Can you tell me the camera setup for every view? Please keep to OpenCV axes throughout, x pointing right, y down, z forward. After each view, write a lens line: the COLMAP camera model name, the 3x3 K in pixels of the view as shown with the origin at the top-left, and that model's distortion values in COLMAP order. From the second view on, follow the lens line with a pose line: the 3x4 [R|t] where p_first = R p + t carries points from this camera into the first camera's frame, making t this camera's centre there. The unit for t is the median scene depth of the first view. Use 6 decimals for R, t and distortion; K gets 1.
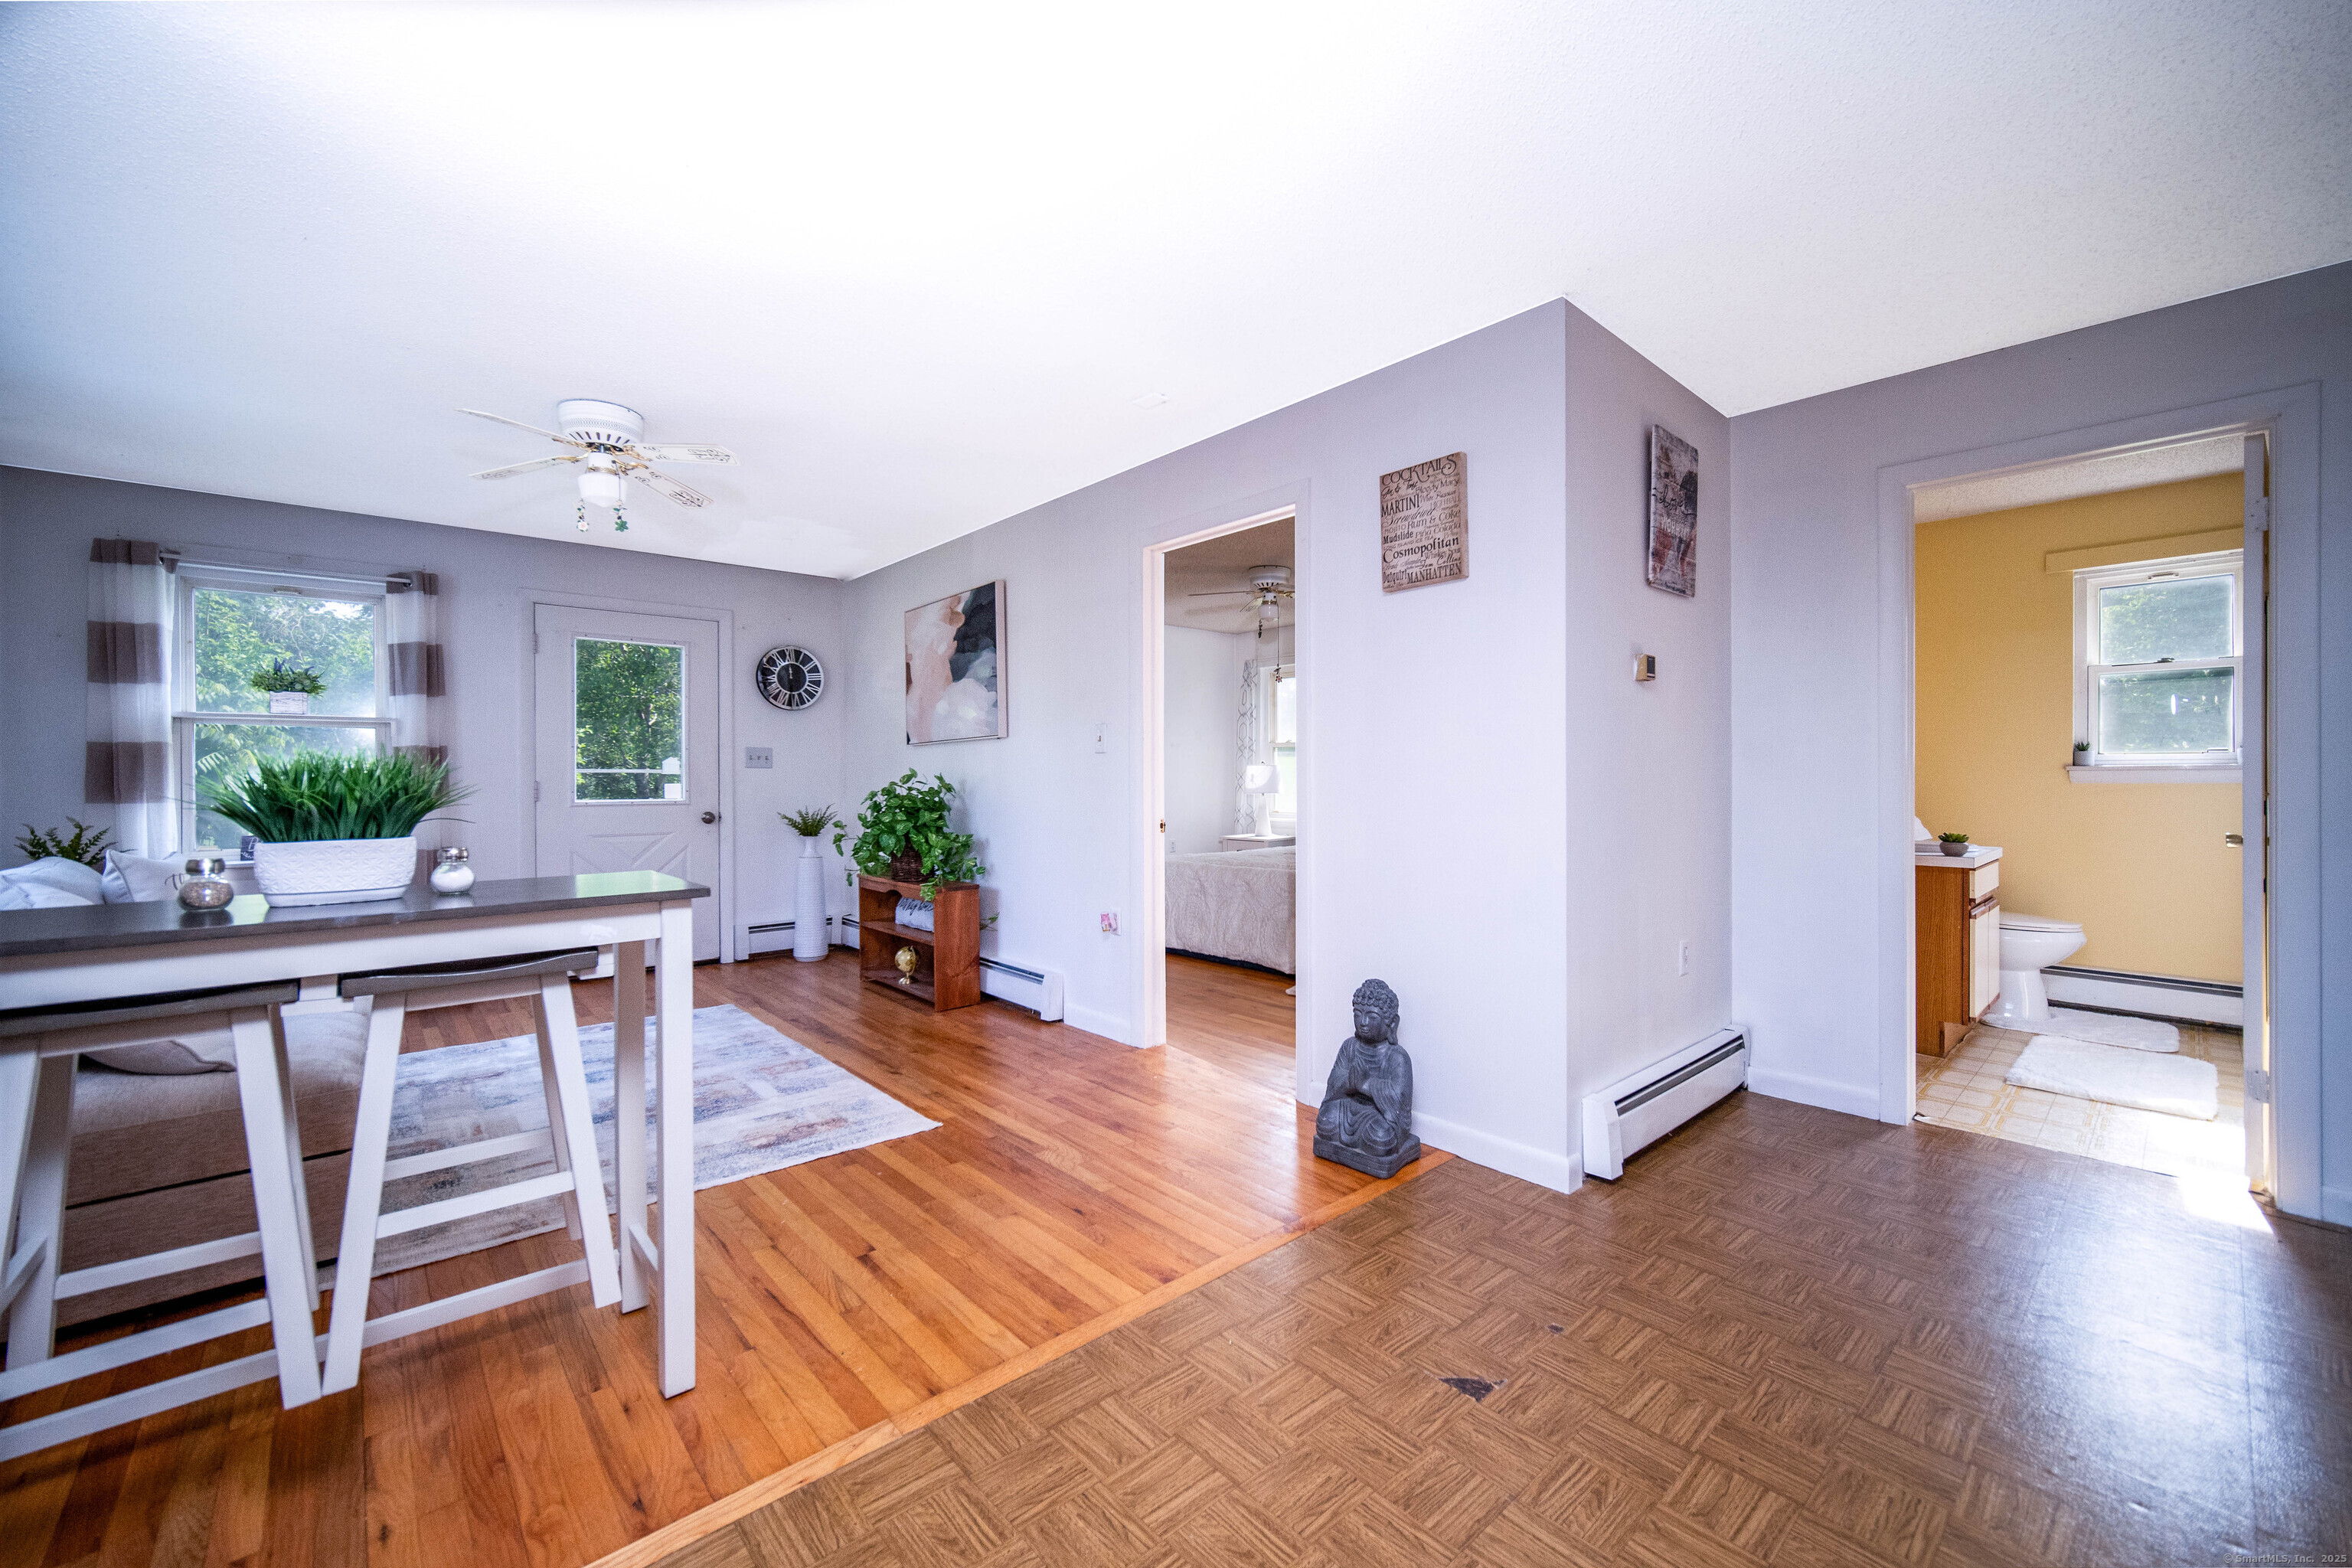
lens RADIAL K [[942.1, 0, 1174.8], [0, 942.1, 785.5], [0, 0, 1]] dist [-0.002455, -0.000617]
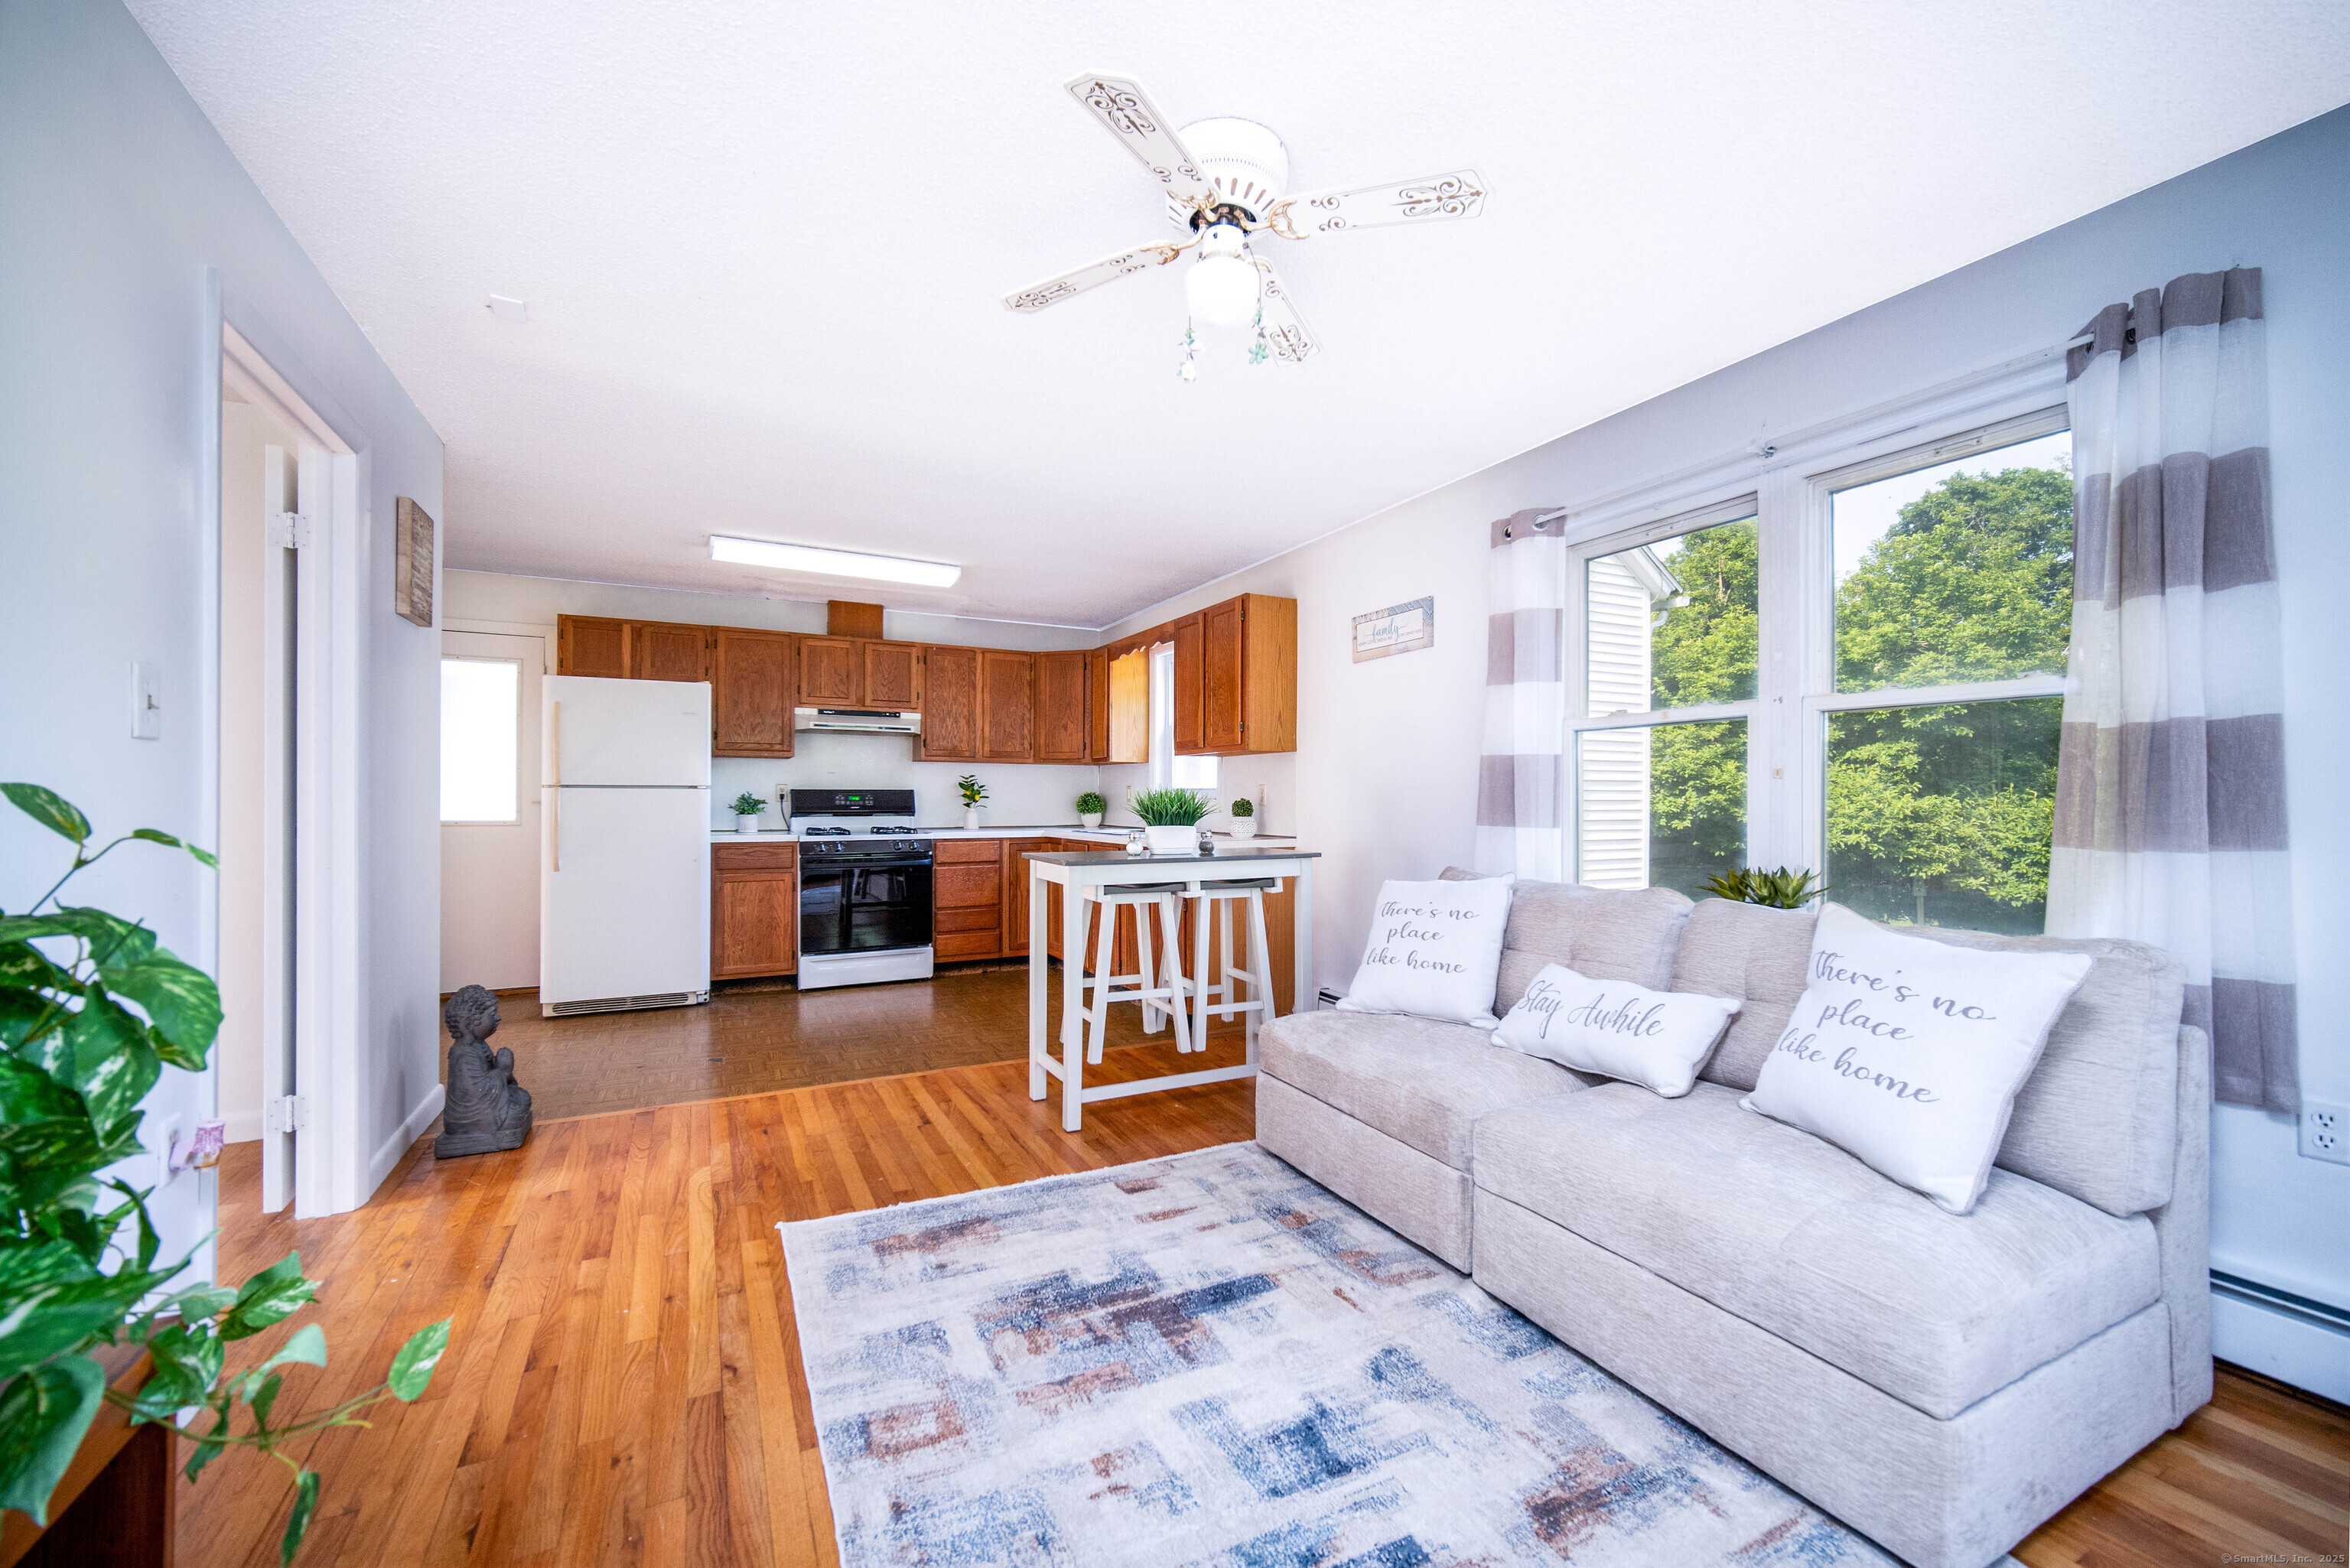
lens RADIAL K [[941.2, 0, 1197.5], [0, 941.2, 795.1], [0, 0, 1]] dist [-0.002455, -0.000617]
pose [[-0.974230, 0.005089, 0.225502, -0.721966], [0.006218, 0.999971, 0.004295, -0.015341], [-0.225473, 0.005586, -0.974233, 1.562397]]
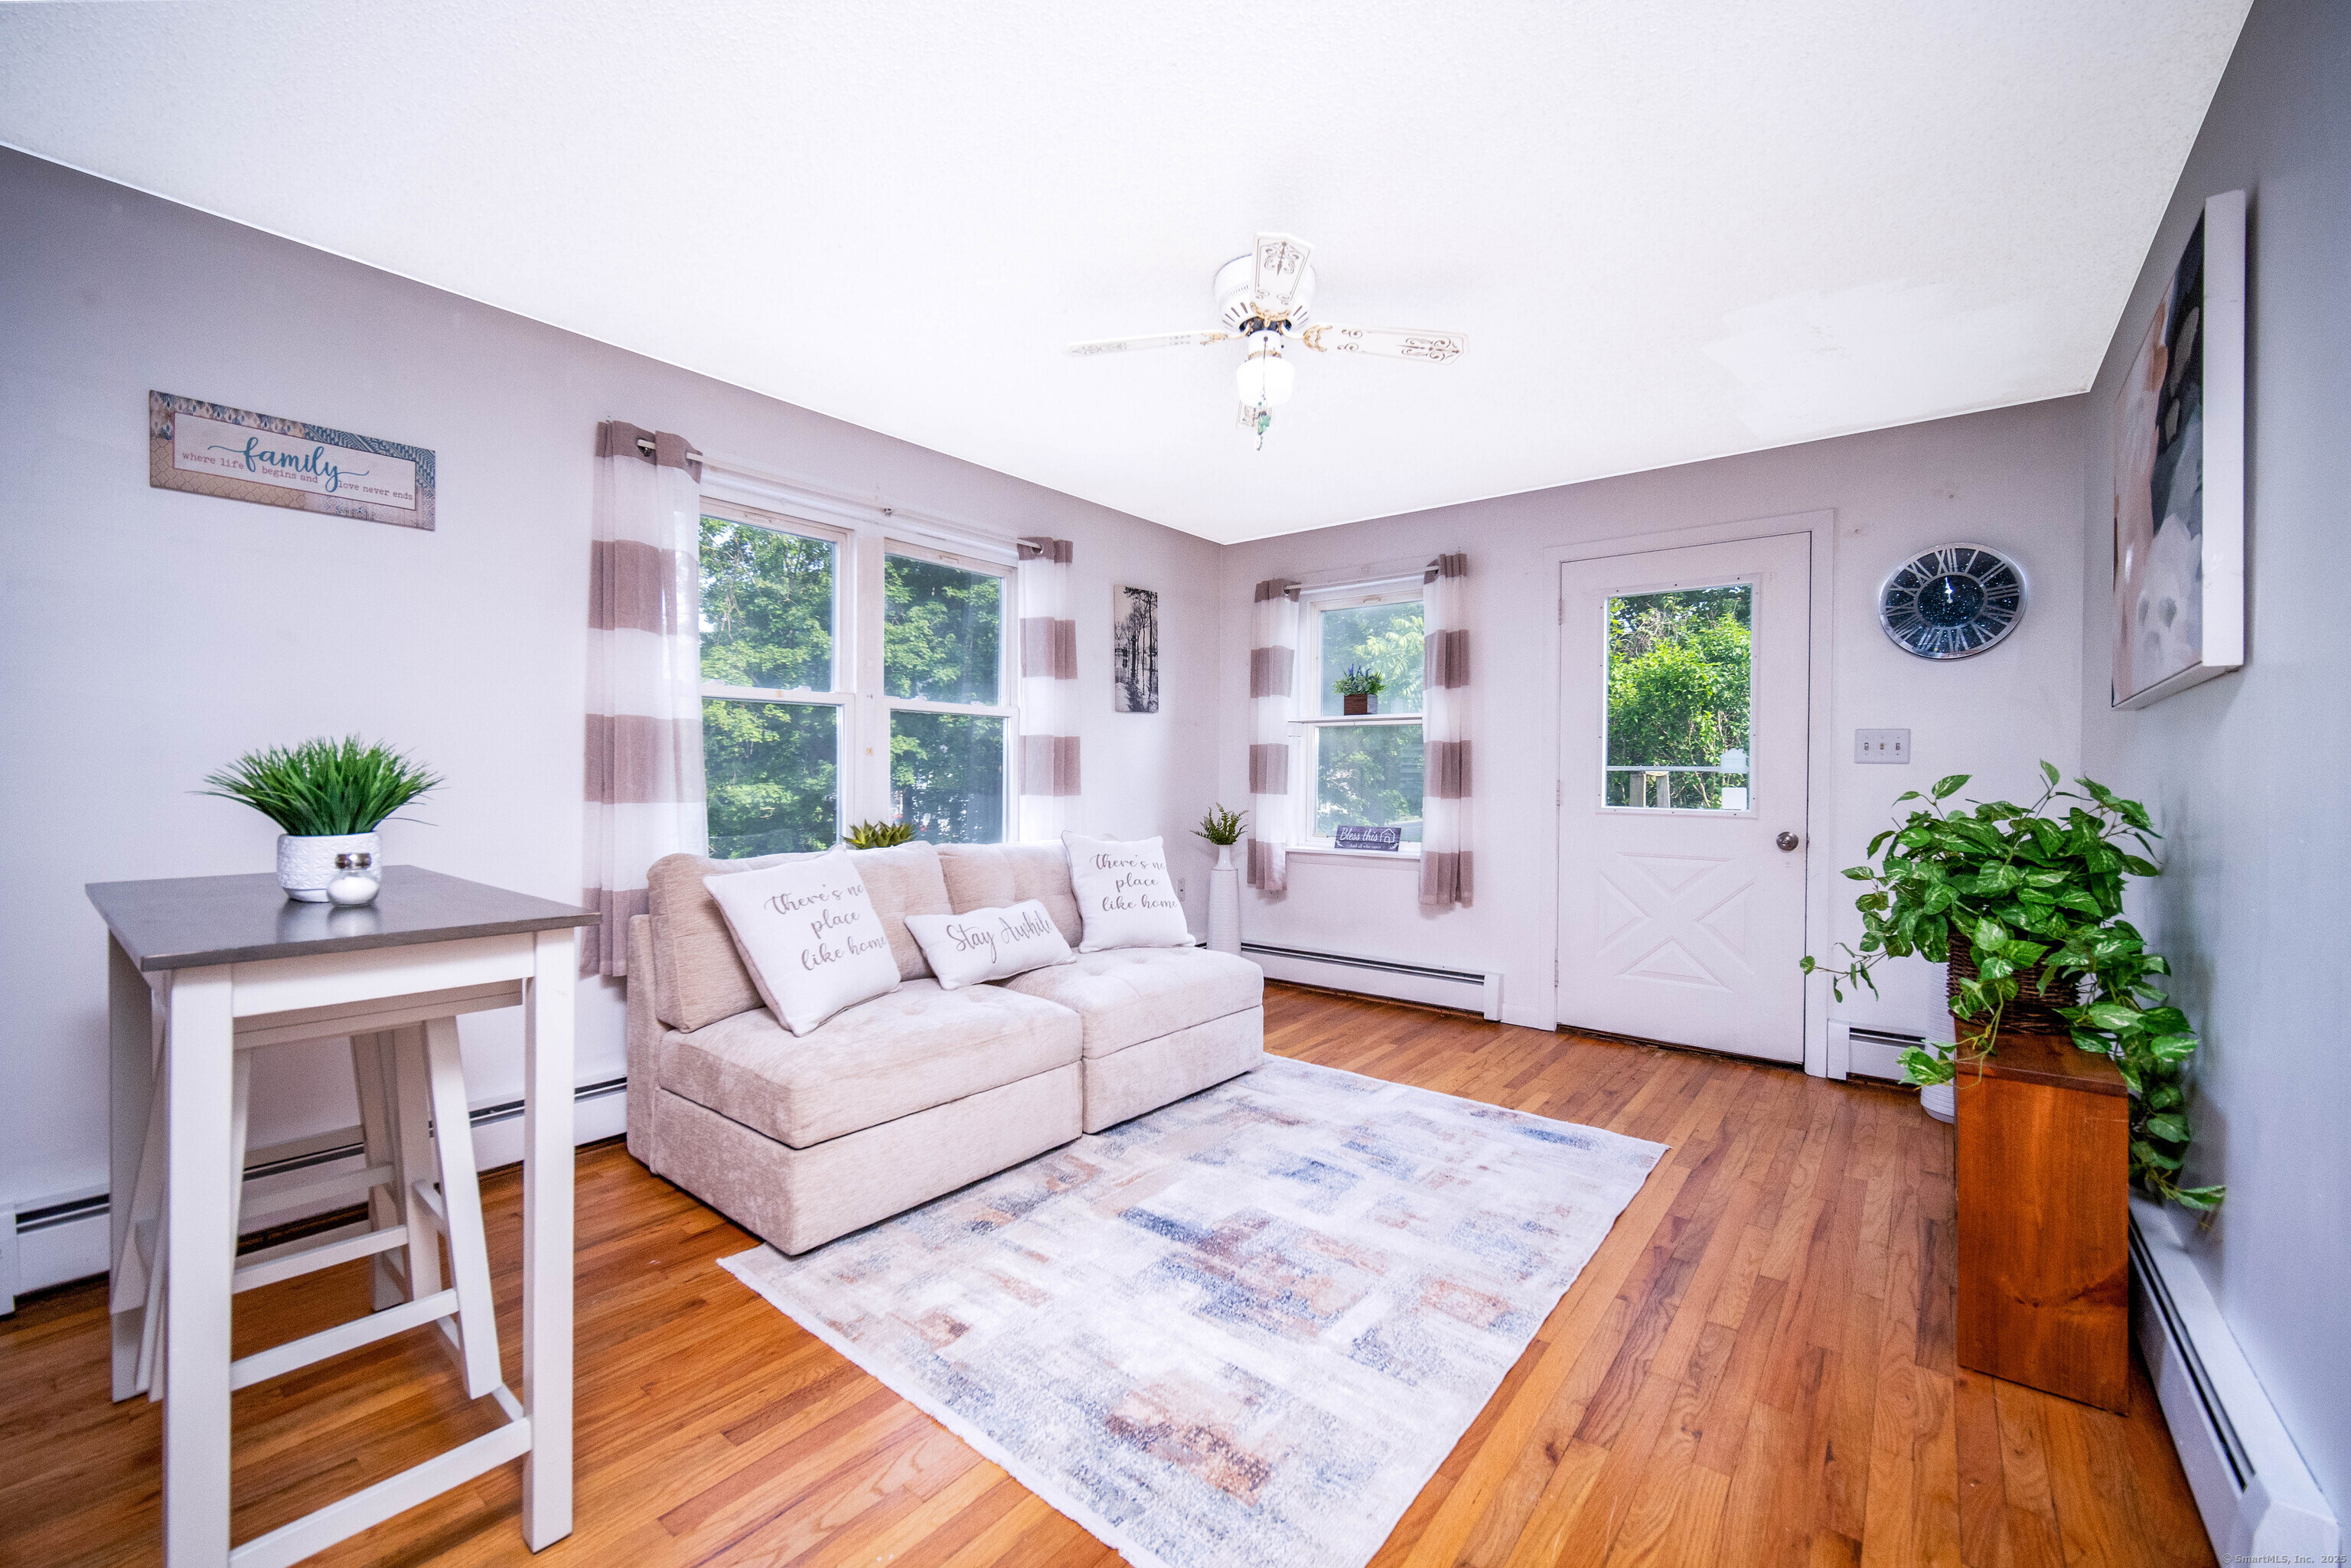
lens RADIAL K [[941.7, 0, 1169.4], [0, 941.7, 790.3], [0, 0, 1]] dist [-0.002455, -0.000617]
pose [[0.174657, 0.024420, -0.984326, 0.105686], [-0.016274, 0.999627, 0.021912, -0.013365], [0.984495, 0.012192, 0.174990, 0.800563]]
